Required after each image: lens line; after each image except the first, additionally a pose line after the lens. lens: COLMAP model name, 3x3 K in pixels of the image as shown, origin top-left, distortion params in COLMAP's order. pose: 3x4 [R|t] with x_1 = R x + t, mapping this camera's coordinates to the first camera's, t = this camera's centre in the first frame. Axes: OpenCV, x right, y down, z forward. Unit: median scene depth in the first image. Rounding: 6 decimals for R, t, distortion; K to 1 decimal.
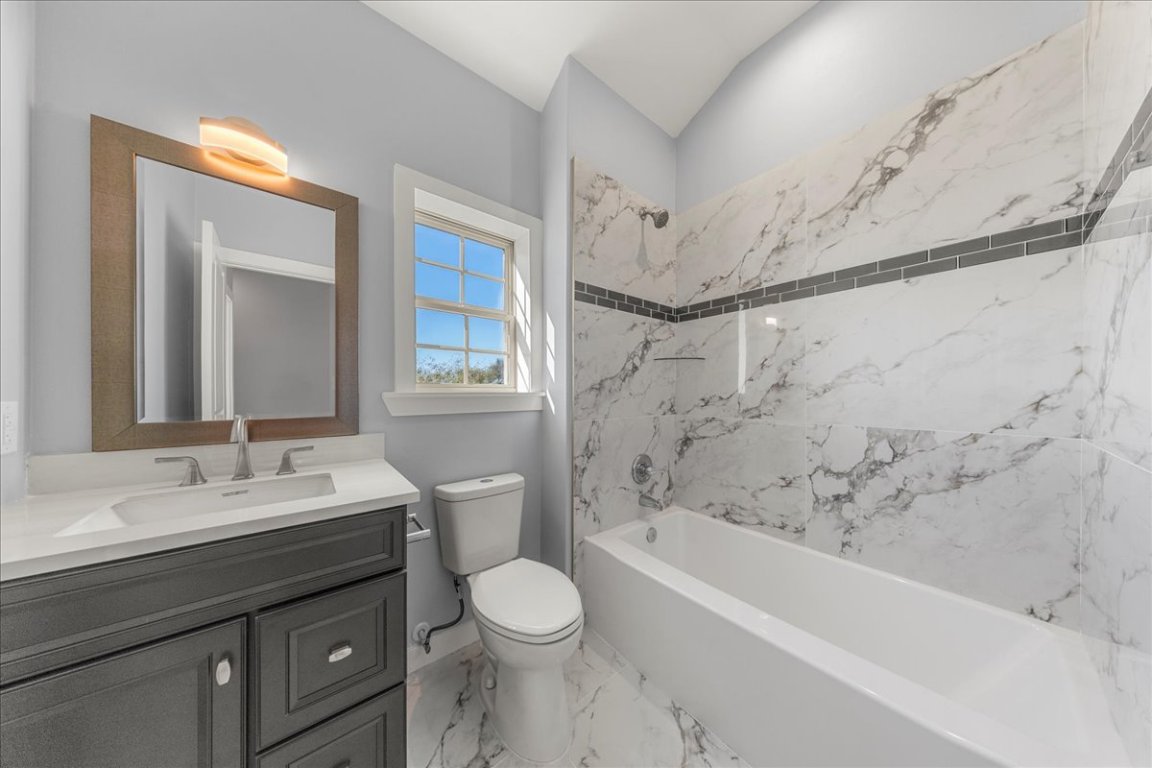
lens RADIAL K [[332.0, 0, 578.8], [0, 332.0, 389.7], [0, 0, 1]] dist [-0.000886, -0.000015]
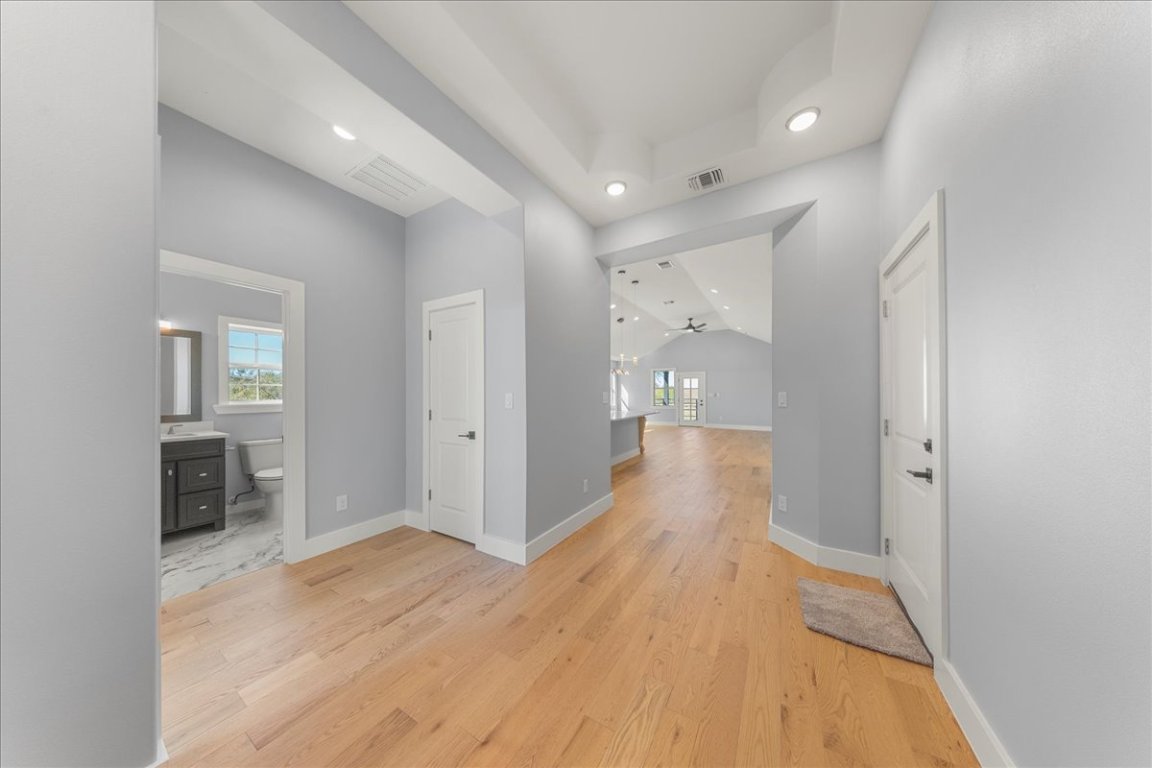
lens RADIAL K [[332.0, 0, 577.8], [0, 332.0, 392.0], [0, 0, 1]] dist [-0.000886, -0.000015]
pose [[0.940491, 0.000366, 0.339820, 1.223200], [-0.001230, 0.999997, 0.002328, -0.104279], [-0.339817, -0.002608, 0.940488, -2.429556]]
